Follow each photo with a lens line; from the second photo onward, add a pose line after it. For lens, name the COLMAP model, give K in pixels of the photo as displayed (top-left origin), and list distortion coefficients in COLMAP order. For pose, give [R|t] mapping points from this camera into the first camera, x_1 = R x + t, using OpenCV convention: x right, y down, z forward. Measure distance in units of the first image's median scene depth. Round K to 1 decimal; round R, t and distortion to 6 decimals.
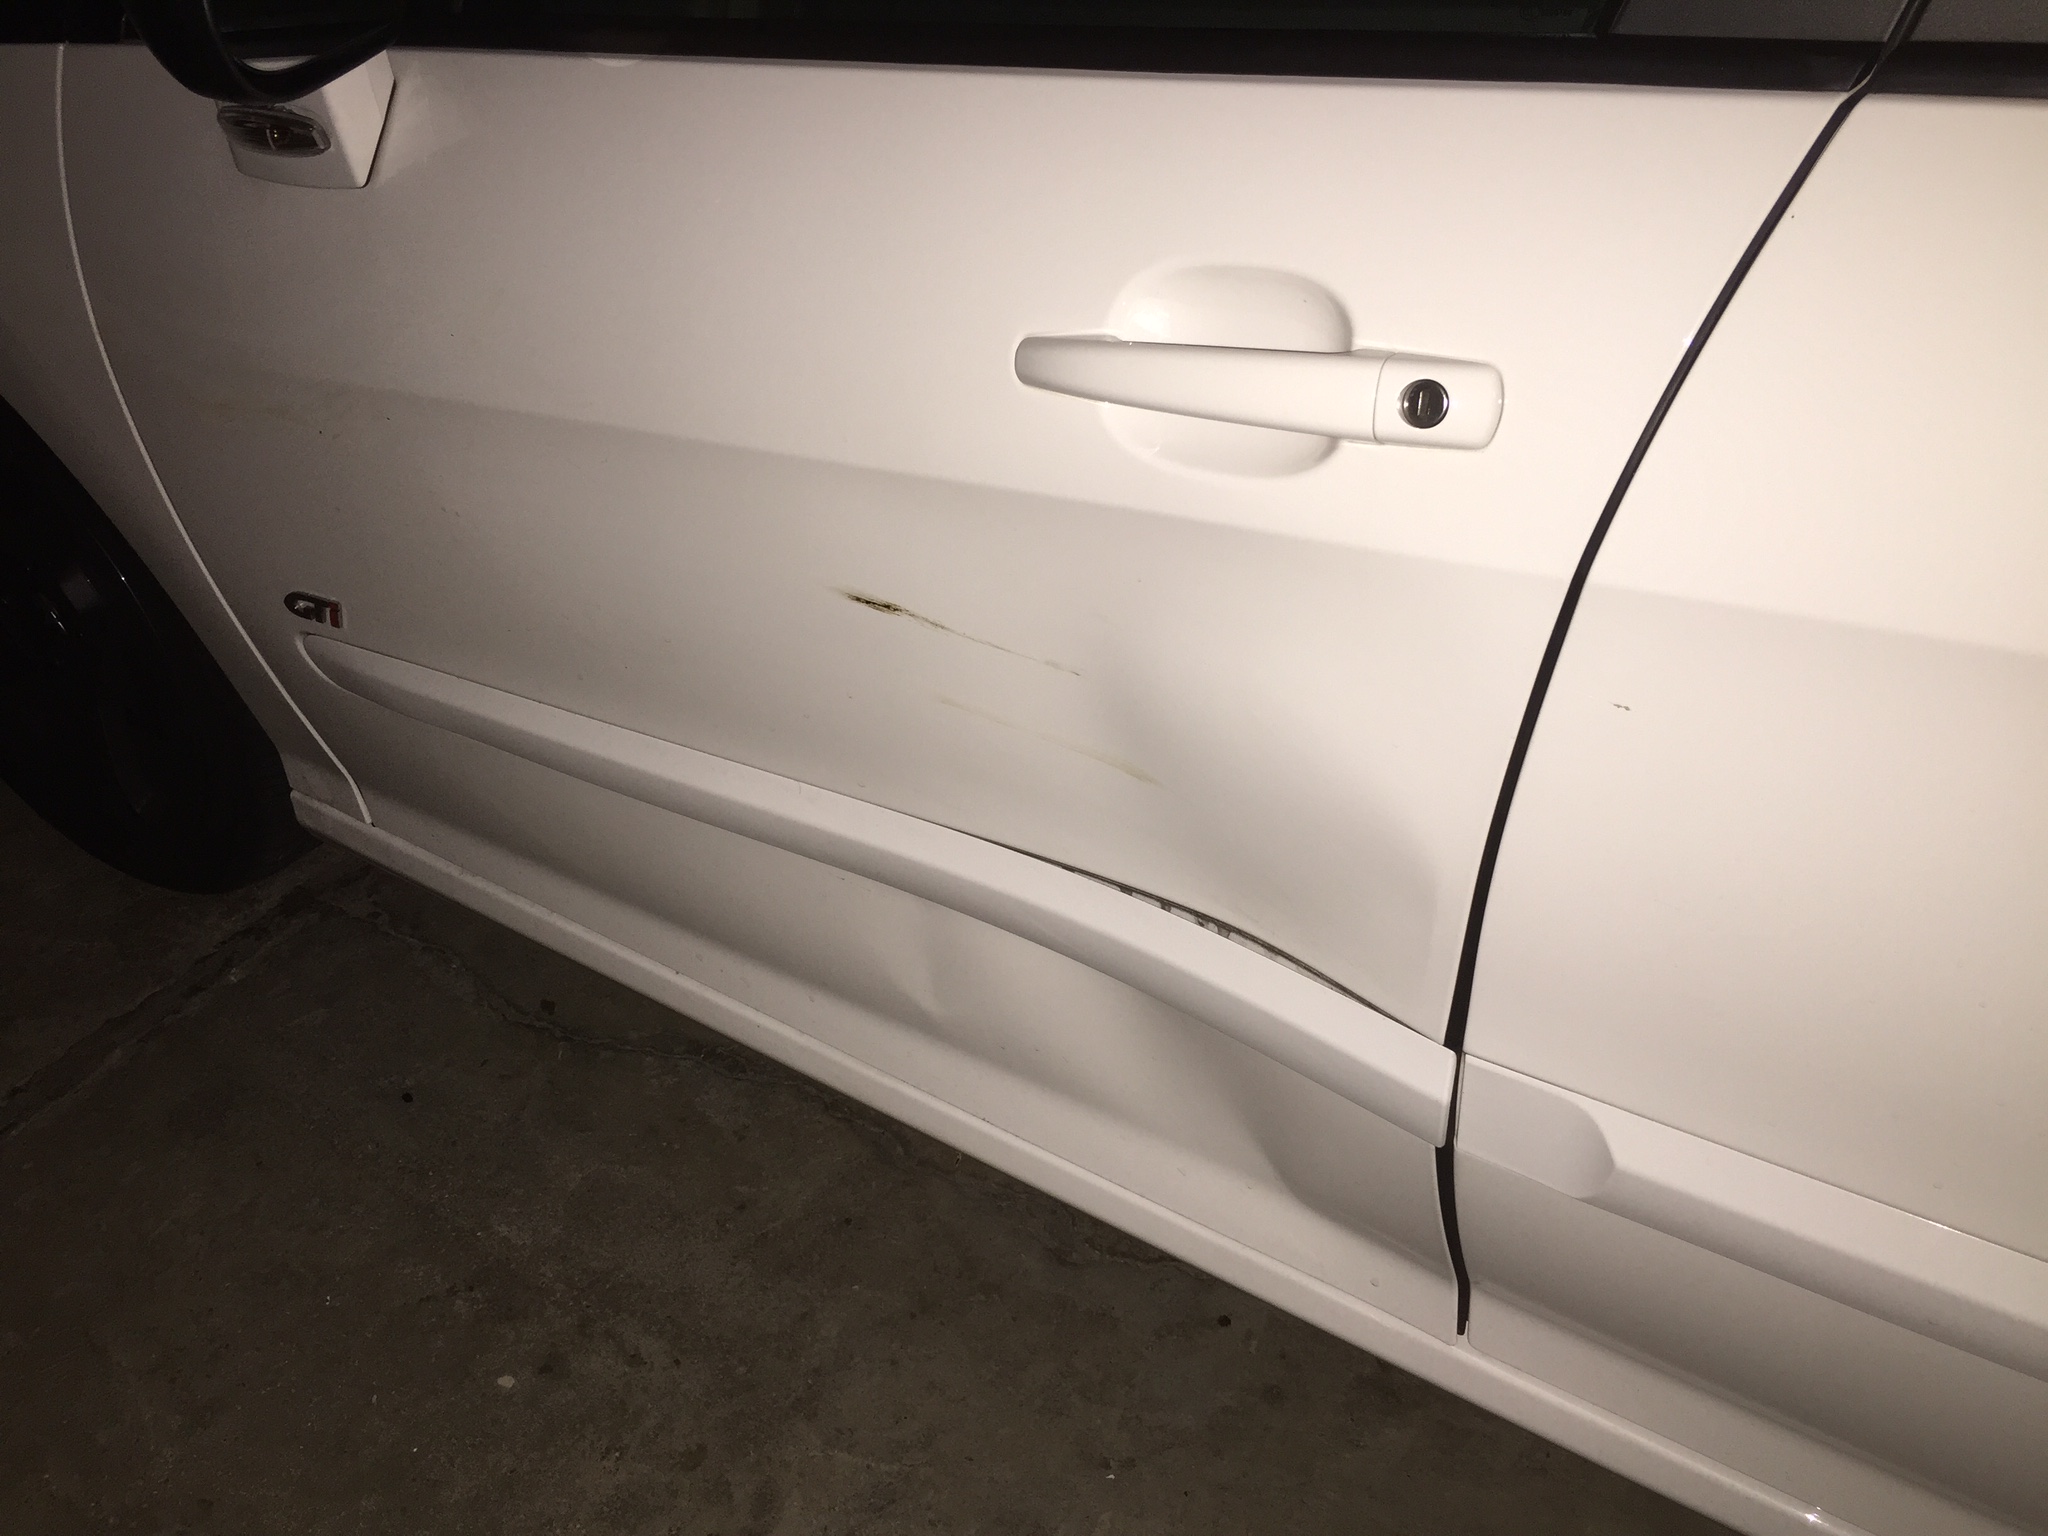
lens RADIAL K [[1755.9, 0, 1024.0], [0, 1755.9, 768.0], [0, 0, 1]] dist [0.073862, -0.139976]
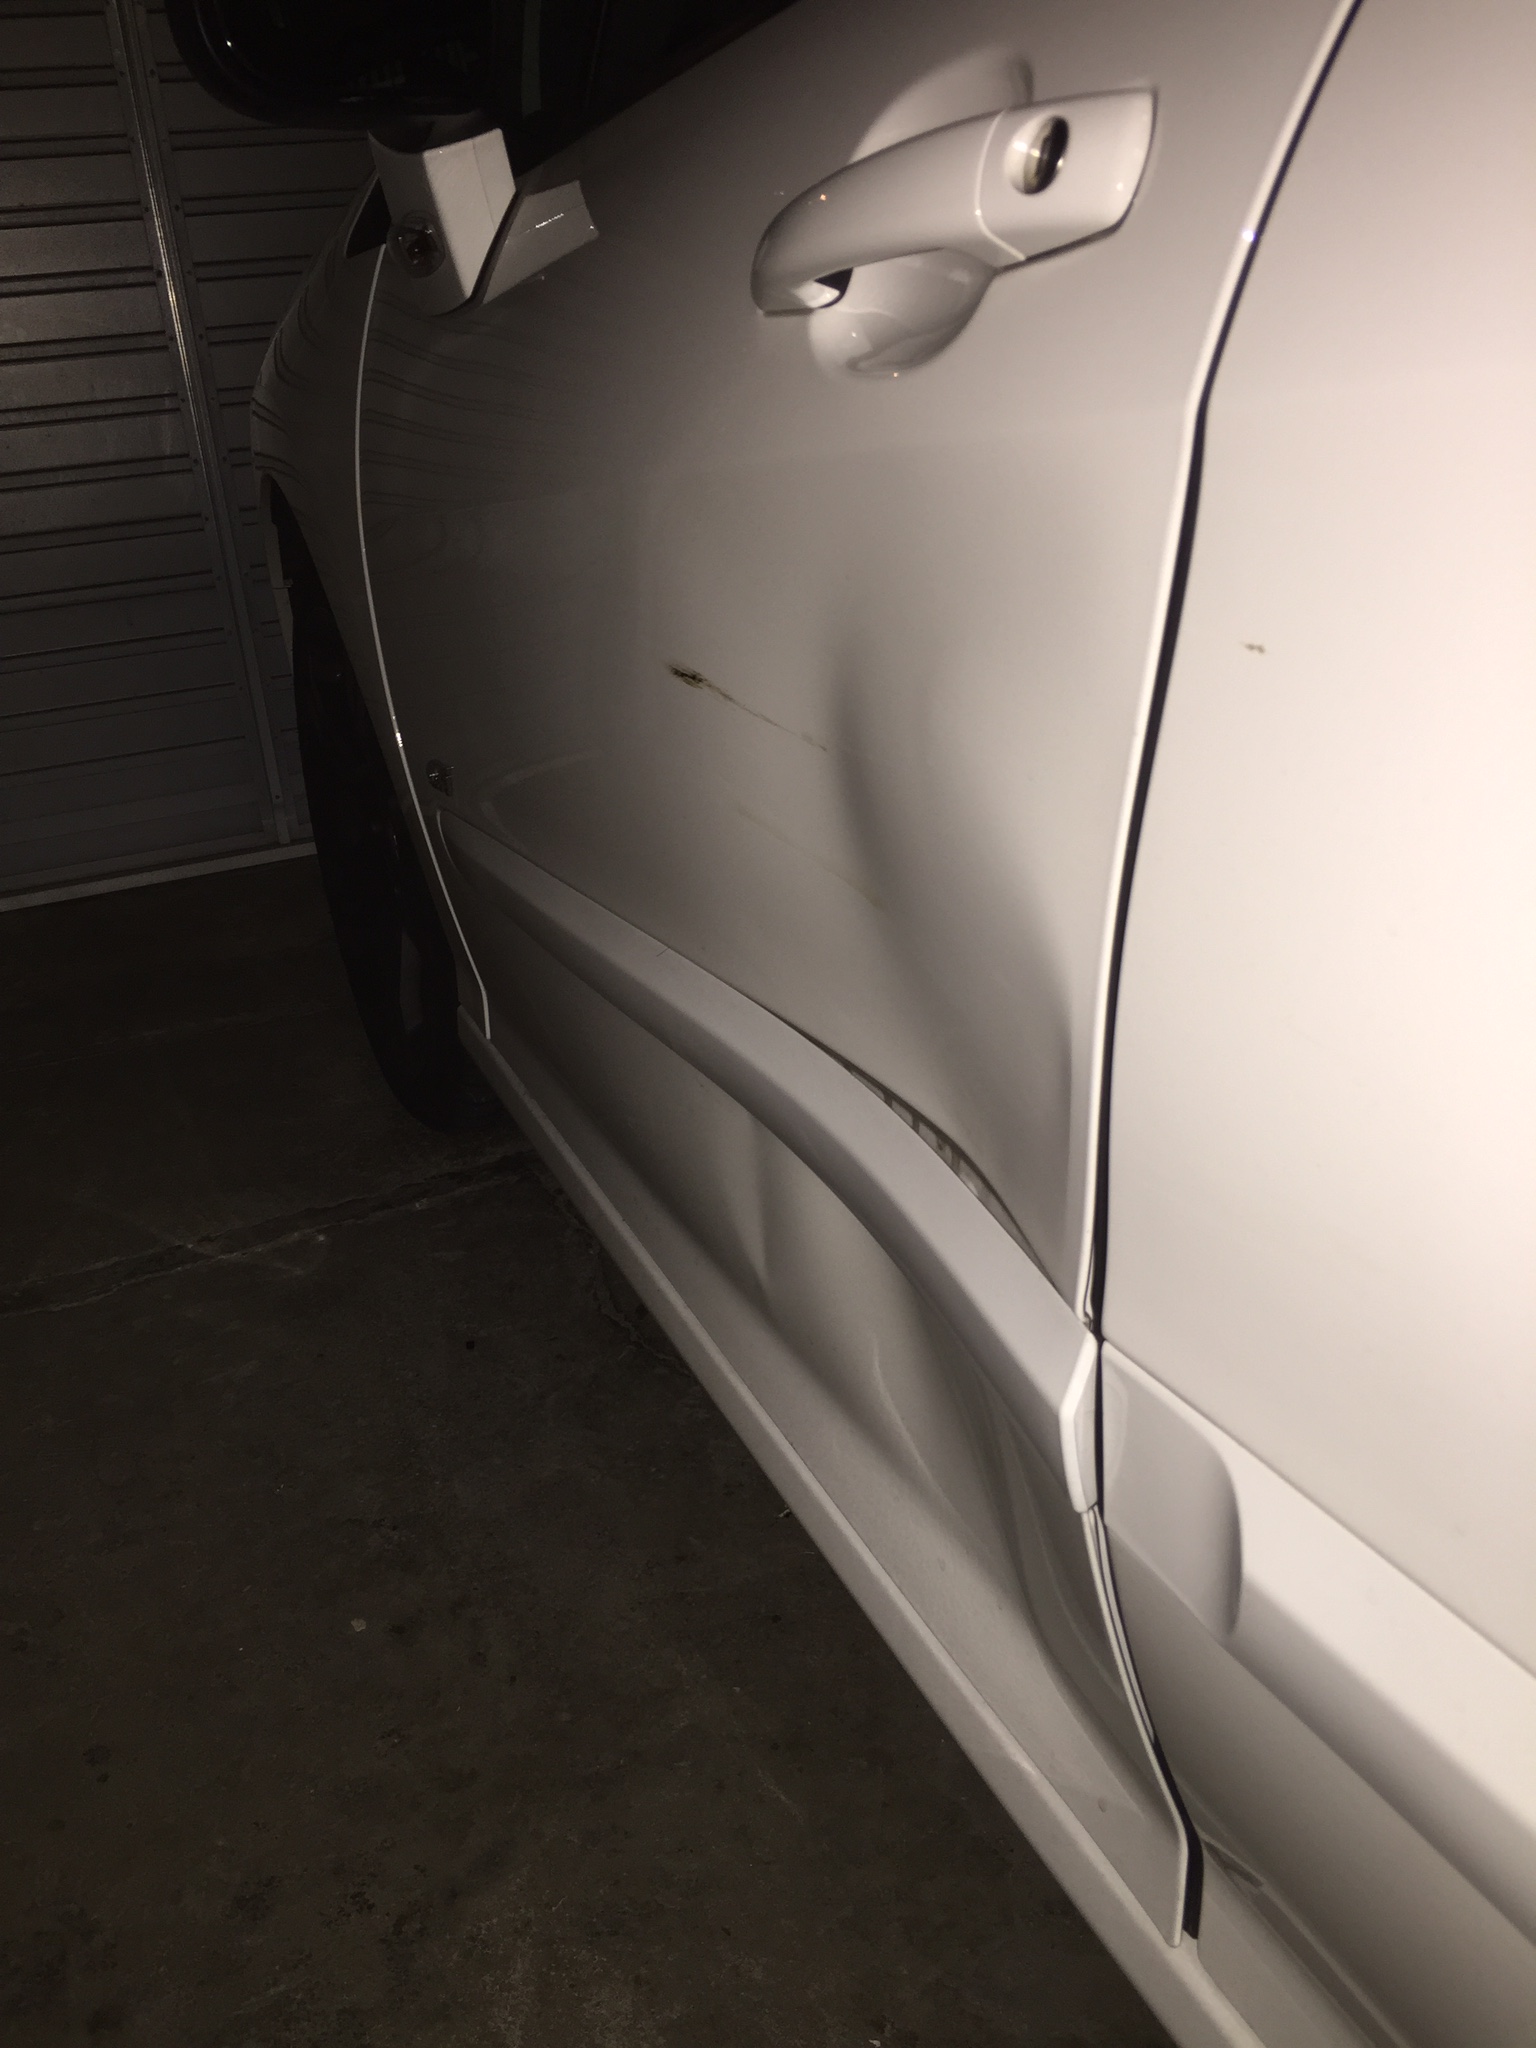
lens RADIAL K [[1755.9, 0, 768.0], [0, 1755.9, 1024.0], [0, 0, 1]] dist [0.073862, -0.139976]
pose [[0.832697, 0.190502, -0.519928, 0.294023], [-0.295387, 0.947020, -0.126092, 0.111114], [0.468361, 0.258576, 0.844853, 0.263378]]
